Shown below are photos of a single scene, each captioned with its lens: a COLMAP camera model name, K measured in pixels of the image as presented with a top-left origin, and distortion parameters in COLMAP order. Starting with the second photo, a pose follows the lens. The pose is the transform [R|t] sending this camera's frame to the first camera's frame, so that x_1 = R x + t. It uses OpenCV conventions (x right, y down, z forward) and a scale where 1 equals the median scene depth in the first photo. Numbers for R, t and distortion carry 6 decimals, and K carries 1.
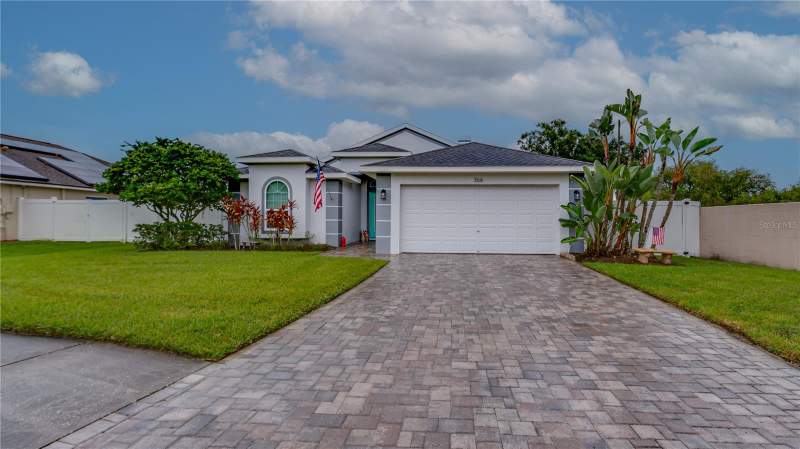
lens RADIAL K [[362.2, 0, 431.7], [0, 362.2, 222.9], [0, 0, 1]] dist [-0.000063, -0.000063]
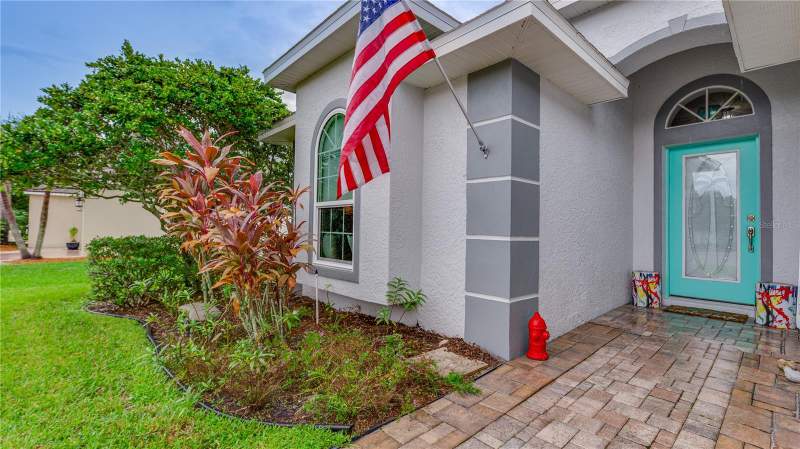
lens RADIAL K [[365.5, 0, 438.8], [0, 365.5, 225.0], [0, 0, 1]] dist [-0.002410, -0.000165]
pose [[0.754396, -0.002787, -0.656413, -0.166292], [-0.011192, 0.999791, -0.017108, -0.014297], [0.656324, 0.020253, 0.754207, 0.936458]]
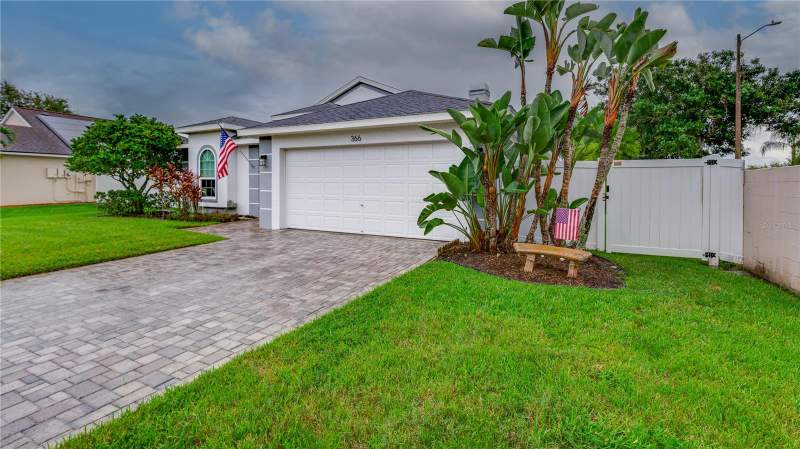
lens RADIAL K [[368.6, 0, 388.7], [0, 368.6, 193.7], [0, 0, 1]] dist [0.000842, 0.000062]
pose [[0.913348, 0.011855, -0.407007, 0.507645], [-0.004387, 0.999805, 0.019277, -0.017915], [0.407156, -0.015821, 0.913221, 0.315343]]
